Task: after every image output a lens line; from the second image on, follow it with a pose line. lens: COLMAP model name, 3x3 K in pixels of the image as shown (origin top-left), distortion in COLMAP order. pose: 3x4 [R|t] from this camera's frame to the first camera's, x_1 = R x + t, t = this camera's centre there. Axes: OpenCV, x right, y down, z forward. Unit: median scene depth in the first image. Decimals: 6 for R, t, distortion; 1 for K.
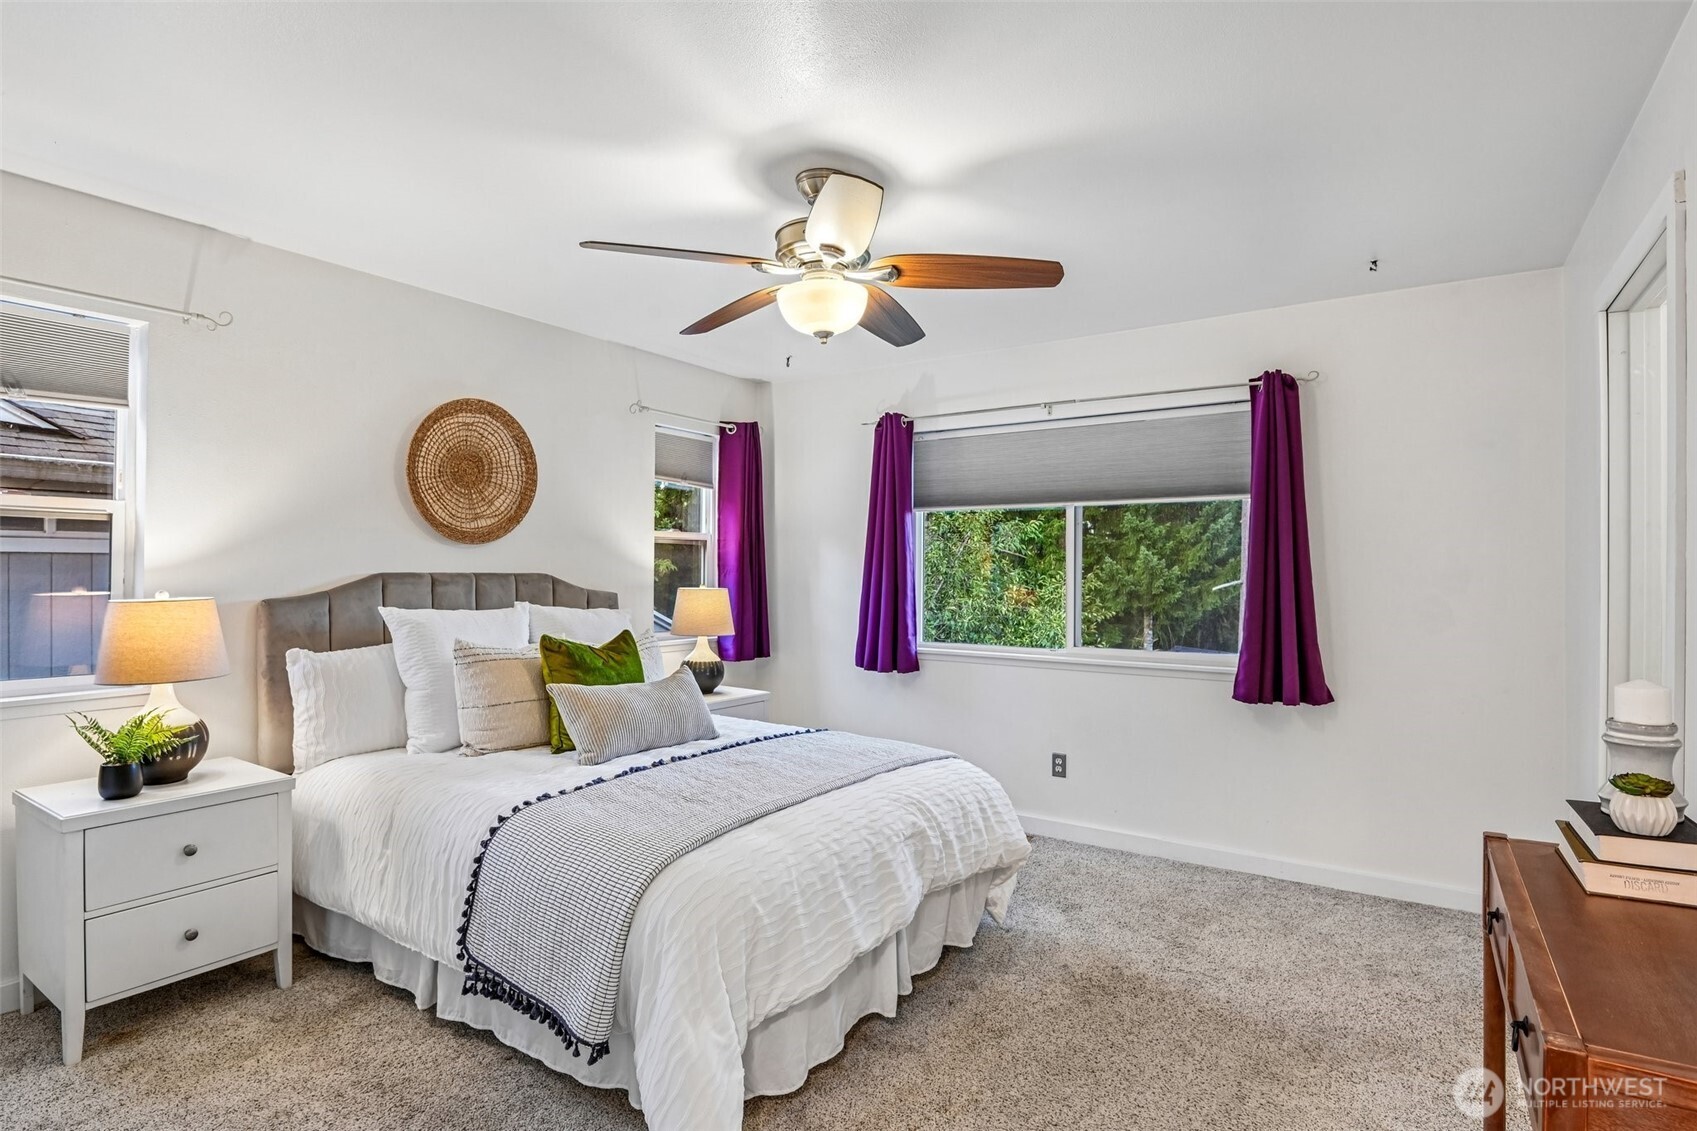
lens RADIAL K [[851.9, 0, 844.1], [0, 851.9, 566.2], [0, 0, 1]] dist [0.013209, -0.013218]
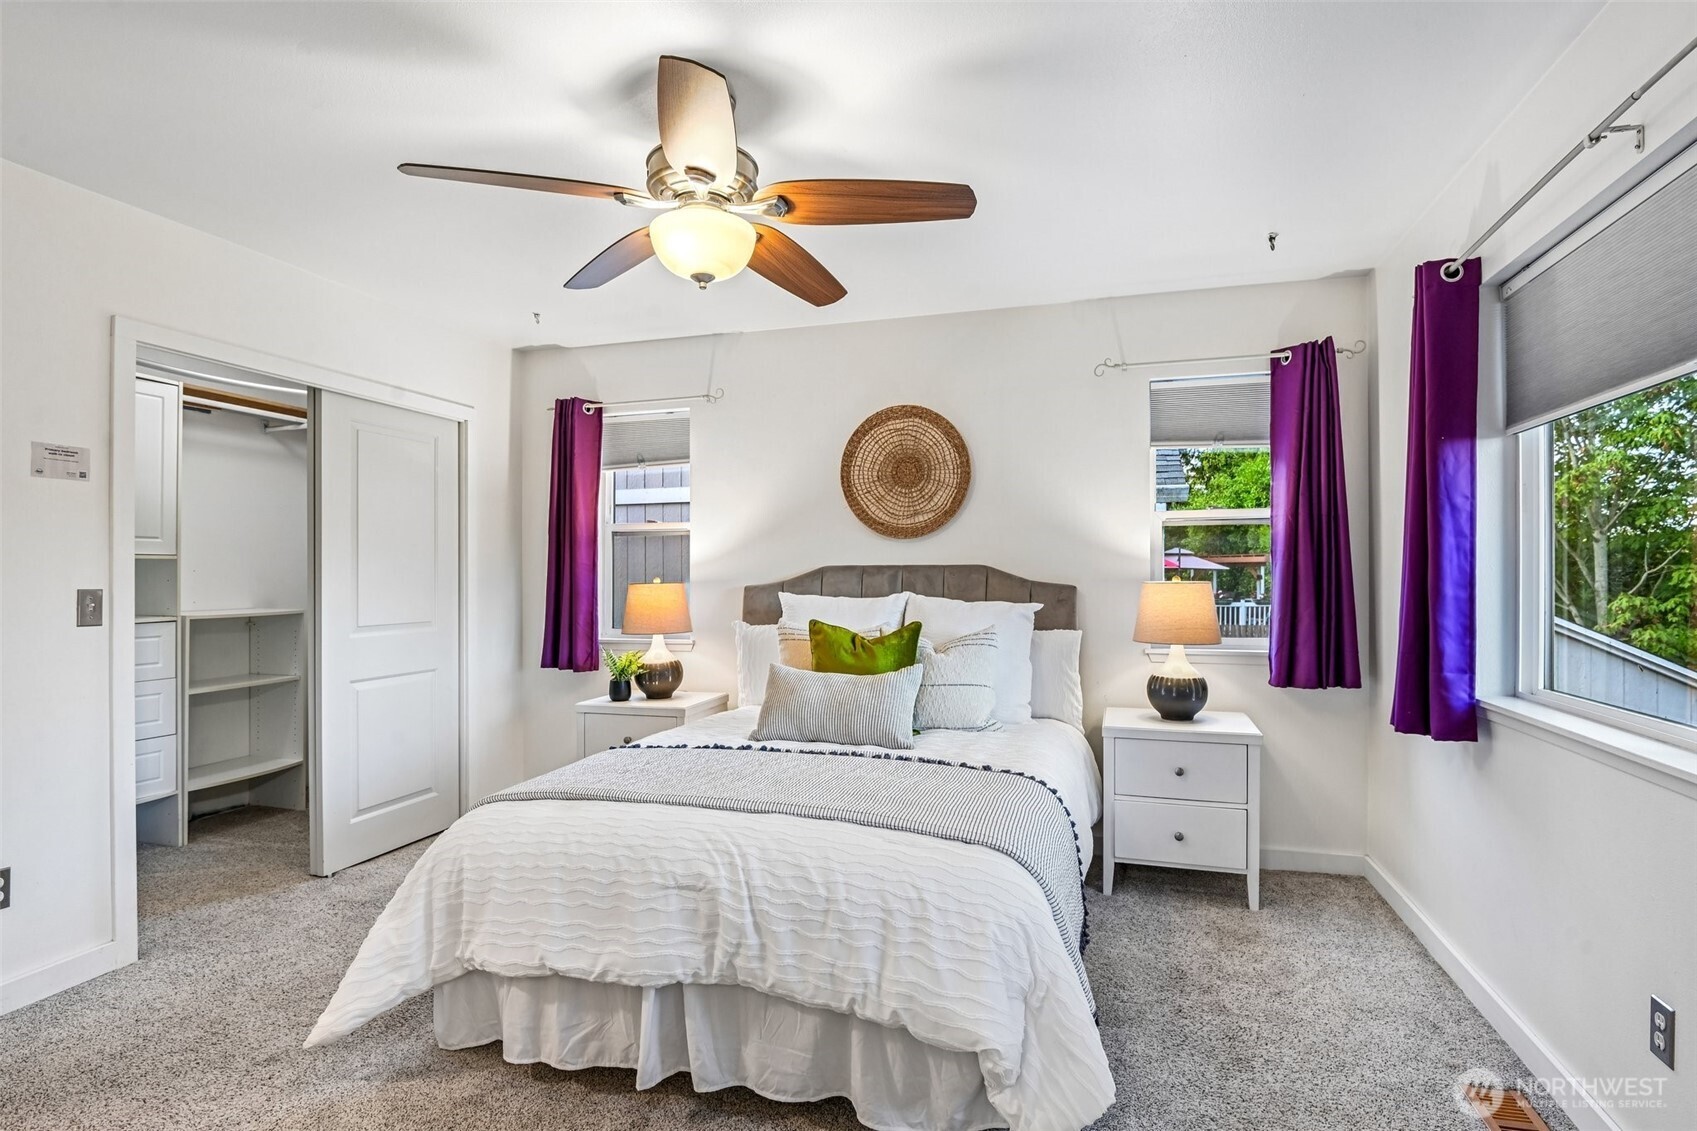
lens RADIAL K [[846.8, 0, 855.0], [0, 846.8, 587.2], [0, 0, 1]] dist [0.005861, -0.015153]
pose [[0.306831, 0.015678, -0.951635, 0.573702], [0.012282, 0.999716, 0.020430, 0.013539], [0.951685, -0.017957, 0.306552, 0.594092]]
